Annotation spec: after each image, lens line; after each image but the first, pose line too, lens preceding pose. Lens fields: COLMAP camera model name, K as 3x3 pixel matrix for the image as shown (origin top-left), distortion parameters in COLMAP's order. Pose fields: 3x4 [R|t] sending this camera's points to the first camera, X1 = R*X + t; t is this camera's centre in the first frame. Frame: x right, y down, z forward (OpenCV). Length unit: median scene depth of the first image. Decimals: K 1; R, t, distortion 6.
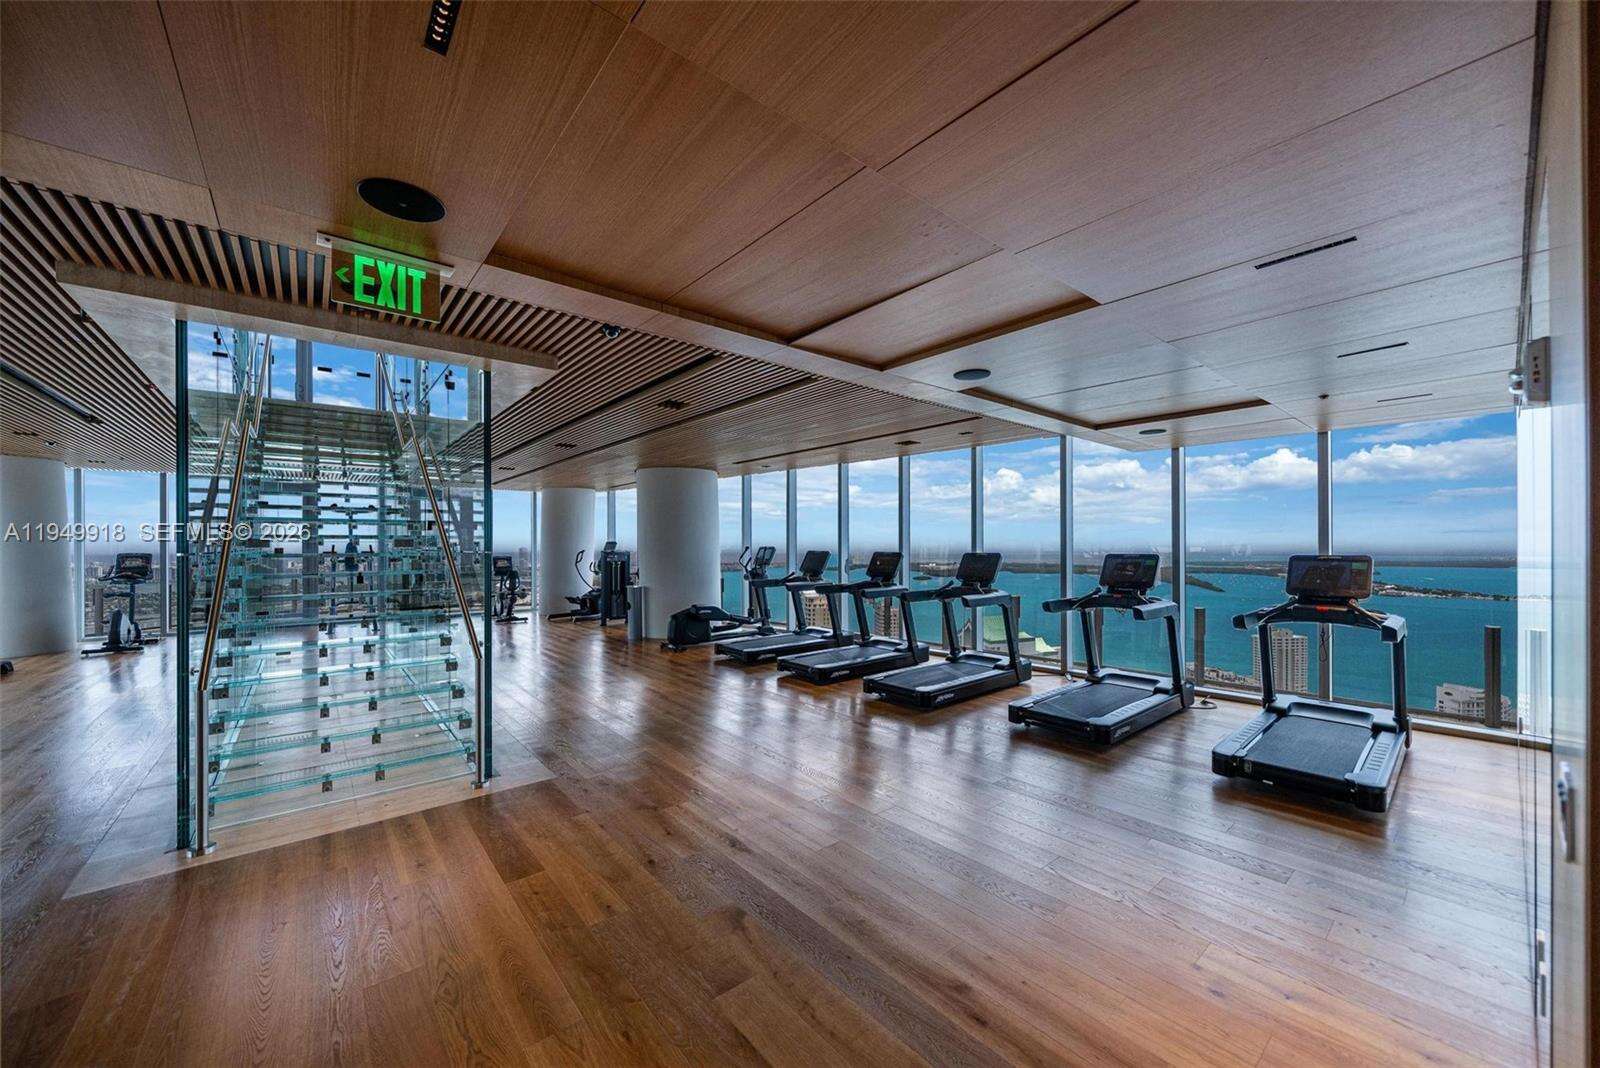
lens RADIAL K [[588.1, 0, 801.2], [0, 588.1, 541.5], [0, 0, 1]] dist [-0.005520, -0.000365]
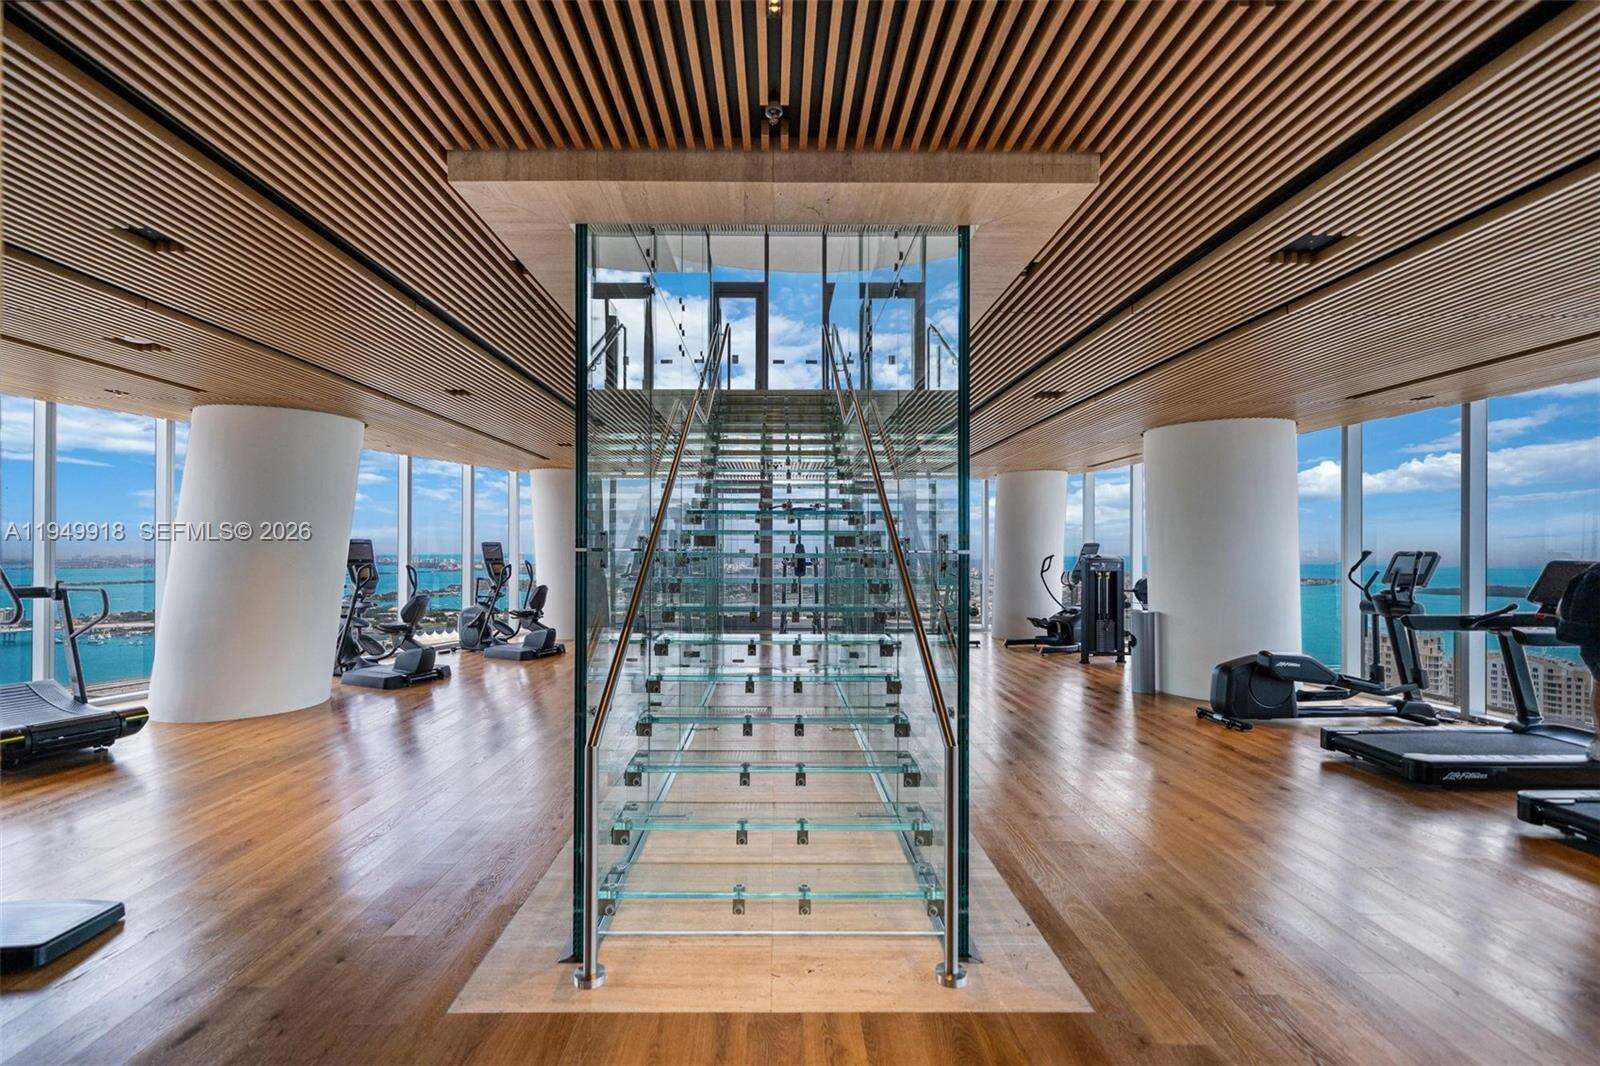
lens RADIAL K [[694.1, 0, 796.6], [0, 694.1, 542.1], [0, 0, 1]] dist [-0.000473, 0.000004]
pose [[0.782666, 0.000747, -0.622441, -0.113717], [-0.004183, 0.999983, -0.004061, 0.005678], [0.622427, 0.005782, 0.782656, 0.176738]]
